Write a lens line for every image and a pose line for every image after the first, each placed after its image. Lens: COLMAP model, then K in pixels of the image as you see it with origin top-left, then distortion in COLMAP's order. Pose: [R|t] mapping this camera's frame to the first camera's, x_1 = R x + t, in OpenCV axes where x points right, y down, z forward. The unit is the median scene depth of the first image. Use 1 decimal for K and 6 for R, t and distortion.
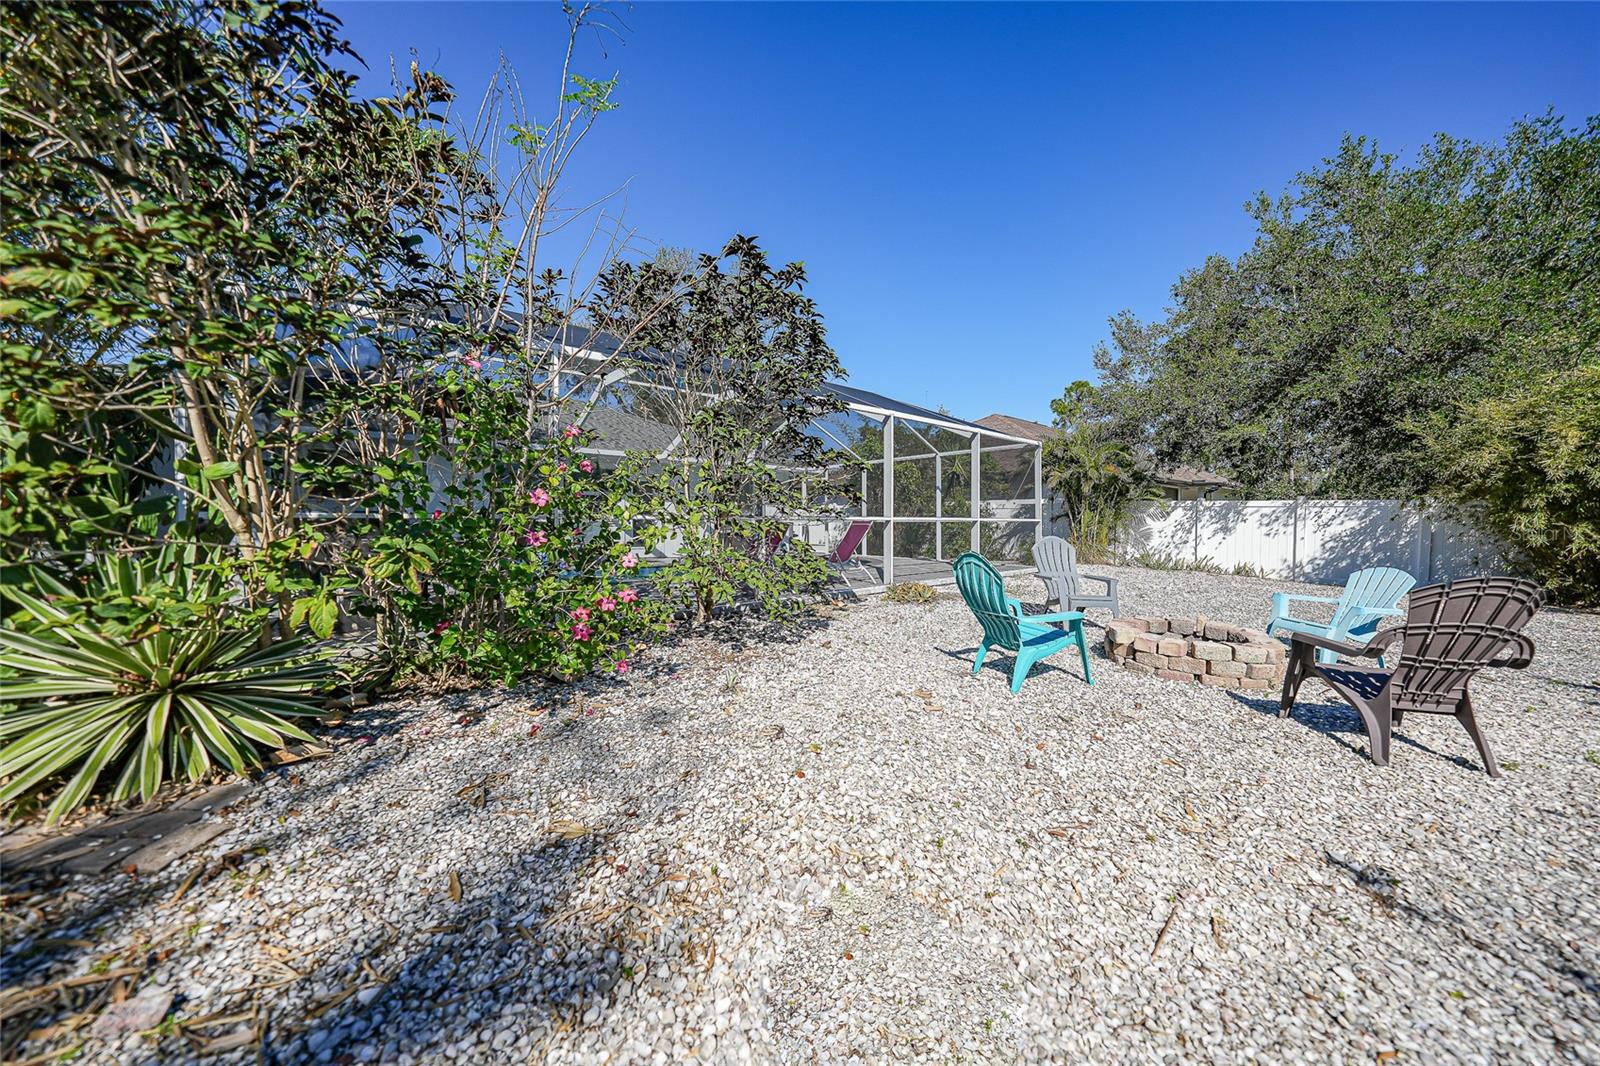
lens RADIAL K [[556.5, 0, 800.8], [0, 556.5, 532.7], [0, 0, 1]] dist [-0.019685, 0.002602]
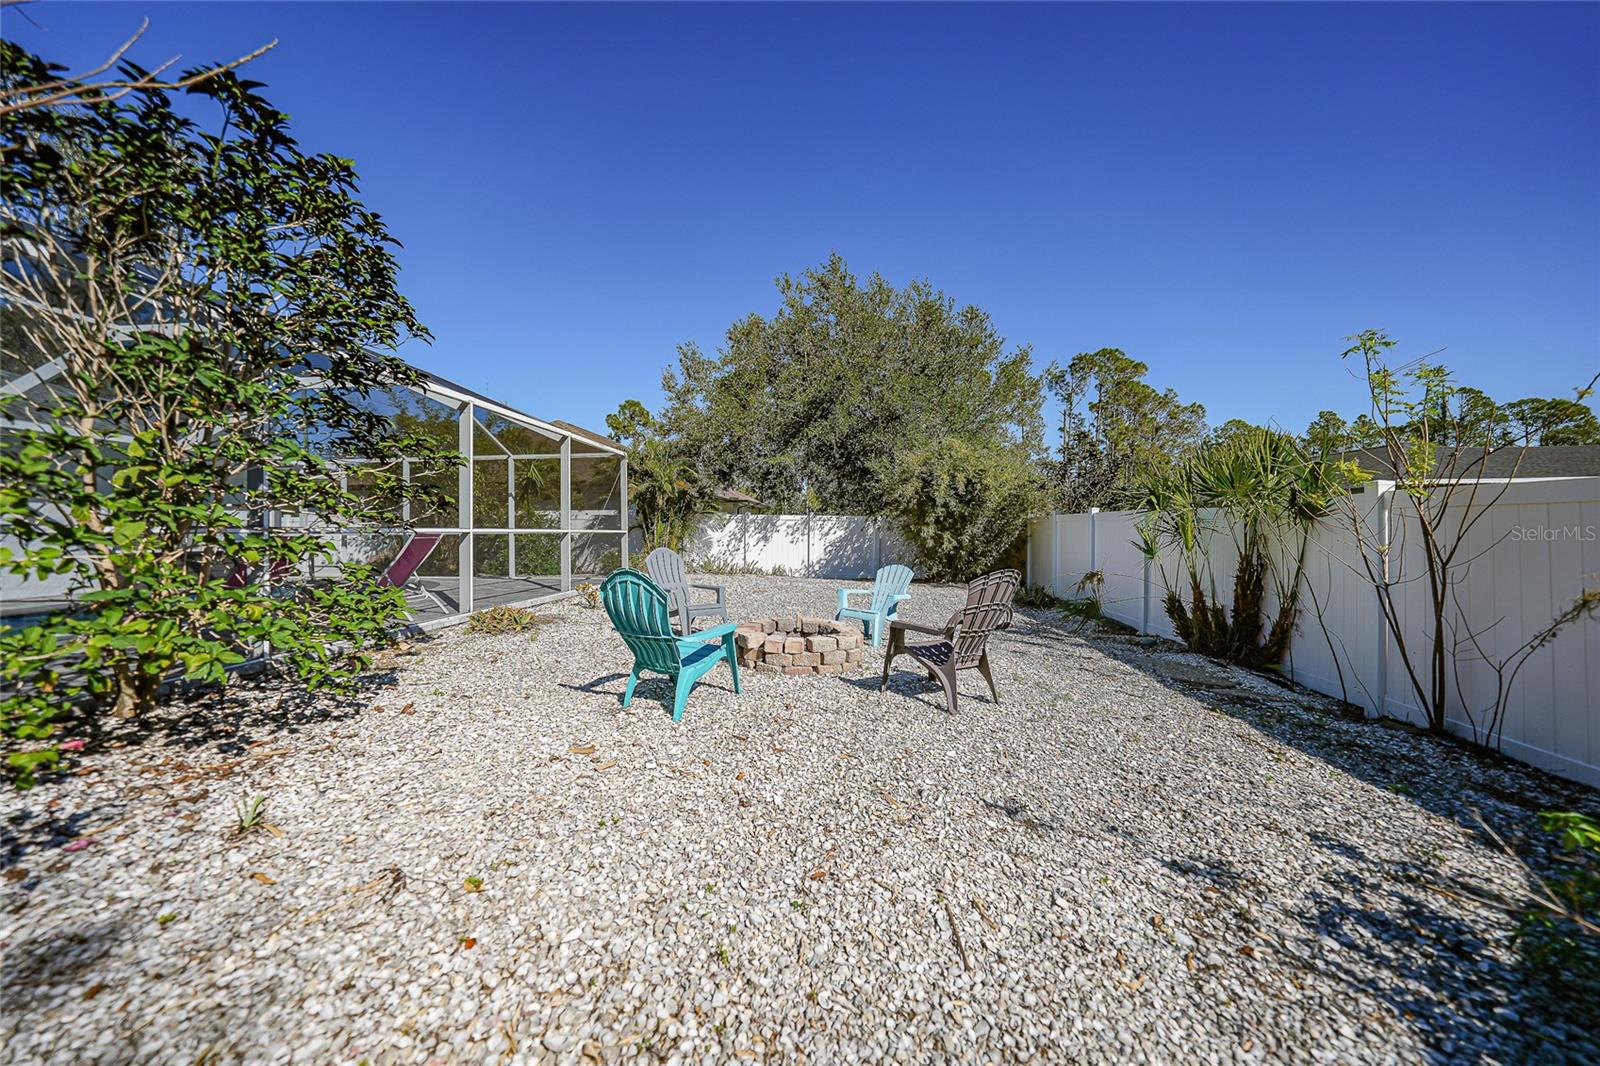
lens RADIAL K [[556.5, 0, 807.0], [0, 556.5, 534.0], [0, 0, 1]] dist [-0.019685, 0.002602]
pose [[0.715366, -0.006510, 0.698720, -0.048132], [0.018548, 0.999781, -0.009675, -0.003341], [-0.698504, 0.019881, 0.715330, 0.088371]]
